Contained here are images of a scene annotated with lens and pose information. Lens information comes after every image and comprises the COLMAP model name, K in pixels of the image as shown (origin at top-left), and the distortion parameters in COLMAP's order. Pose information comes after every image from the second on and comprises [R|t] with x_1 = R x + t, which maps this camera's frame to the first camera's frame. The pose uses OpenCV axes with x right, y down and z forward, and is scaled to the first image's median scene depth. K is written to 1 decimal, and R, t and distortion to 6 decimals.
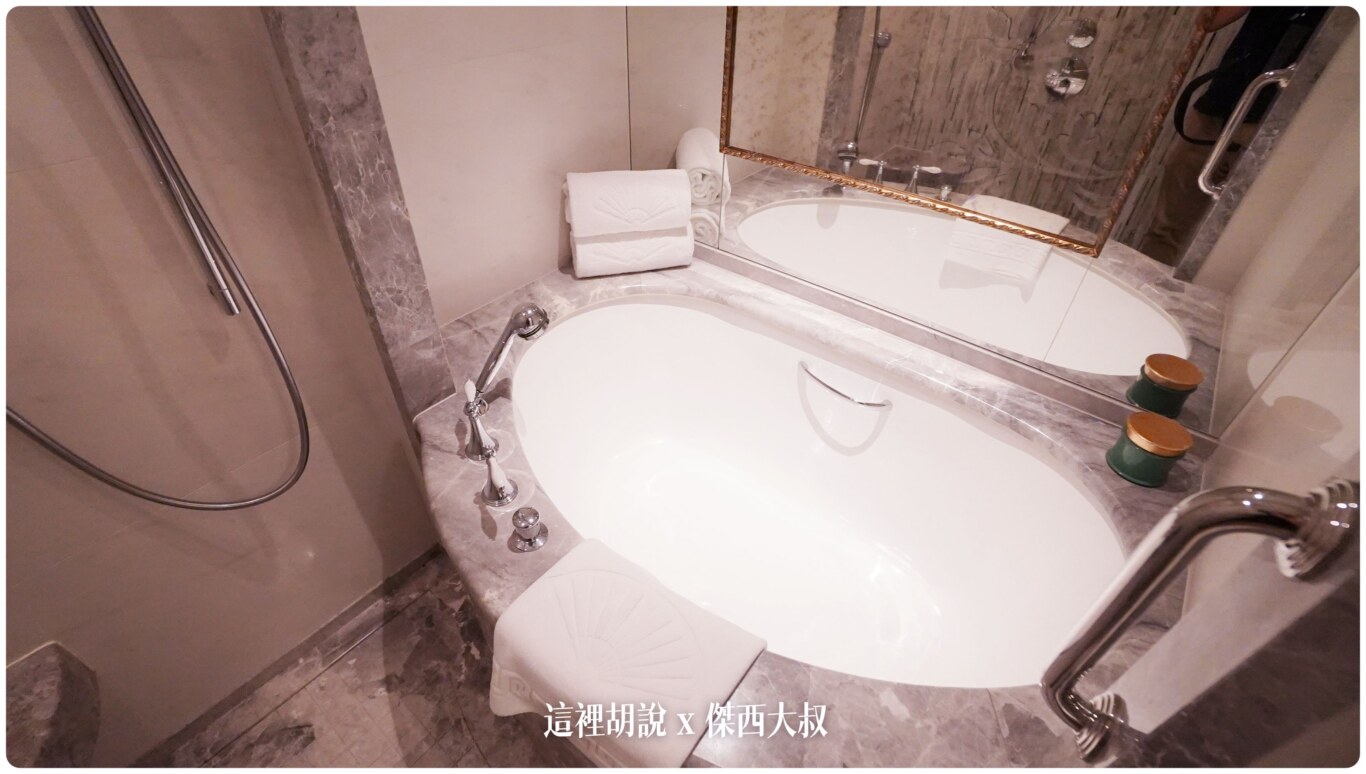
lens RADIAL K [[603.1, 0, 675.1], [0, 603.1, 382.1], [0, 0, 1]] dist [-0.063956, 0.023389]
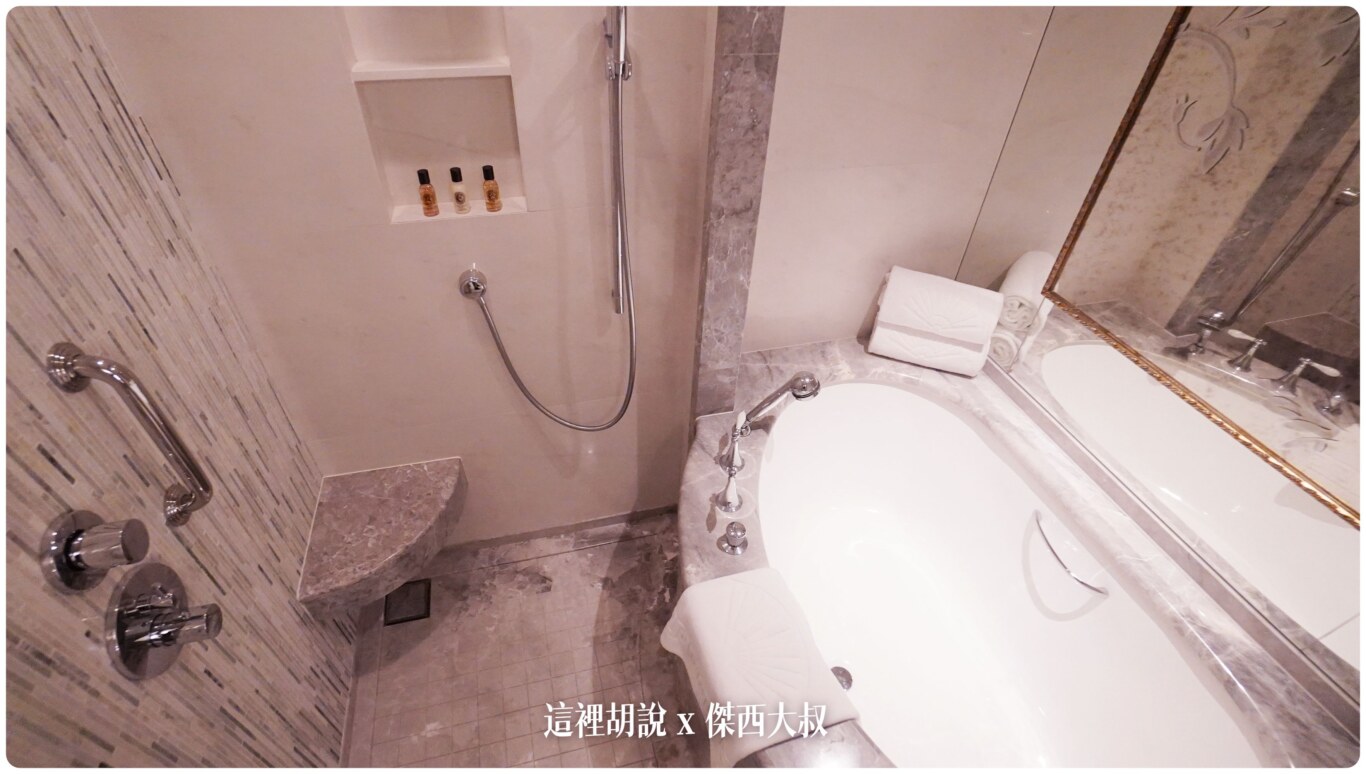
lens RADIAL K [[603.1, 0, 675.1], [0, 603.1, 382.1], [0, 0, 1]] dist [-0.063956, 0.023389]
pose [[0.813657, 0.383074, -0.437284, 0.074099], [-0.380011, 0.919711, 0.098606, -0.117242], [0.439948, 0.085941, 0.893901, -0.215715]]
